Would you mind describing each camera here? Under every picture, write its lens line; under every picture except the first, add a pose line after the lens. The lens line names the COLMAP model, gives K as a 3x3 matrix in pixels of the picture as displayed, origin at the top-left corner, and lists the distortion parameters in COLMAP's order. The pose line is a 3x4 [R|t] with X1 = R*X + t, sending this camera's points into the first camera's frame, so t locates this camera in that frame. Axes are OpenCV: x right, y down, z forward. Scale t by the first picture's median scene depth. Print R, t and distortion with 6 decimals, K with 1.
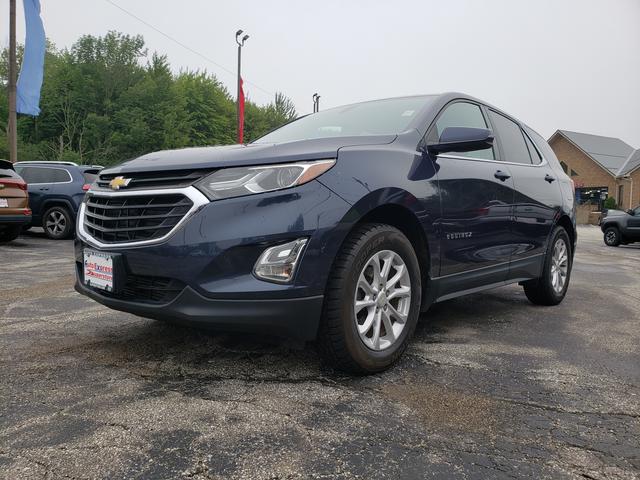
lens RADIAL K [[489.2, 0, 314.8], [0, 489.2, 244.2], [0, 0, 1]] dist [0.032303, -0.008888]
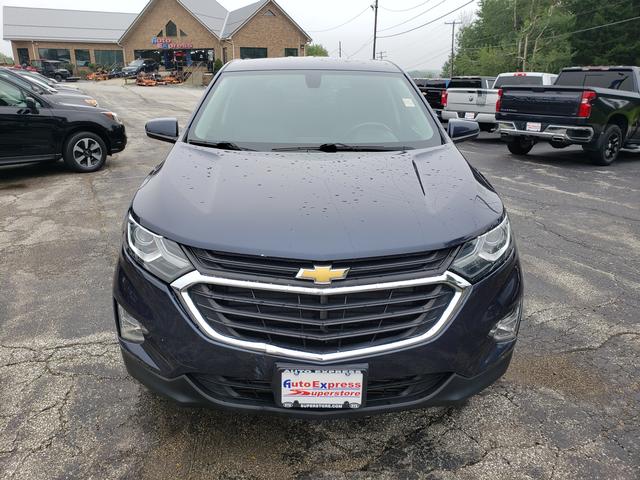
lens RADIAL K [[489.2, 0, 315.2], [0, 489.2, 236.1], [0, 0, 1]] dist [0.032303, -0.008888]
pose [[0.735714, -0.223667, 0.639296, -0.897858], [0.050930, 0.959496, 0.277082, -0.402957], [-0.675375, -0.171294, 0.717305, 0.476571]]
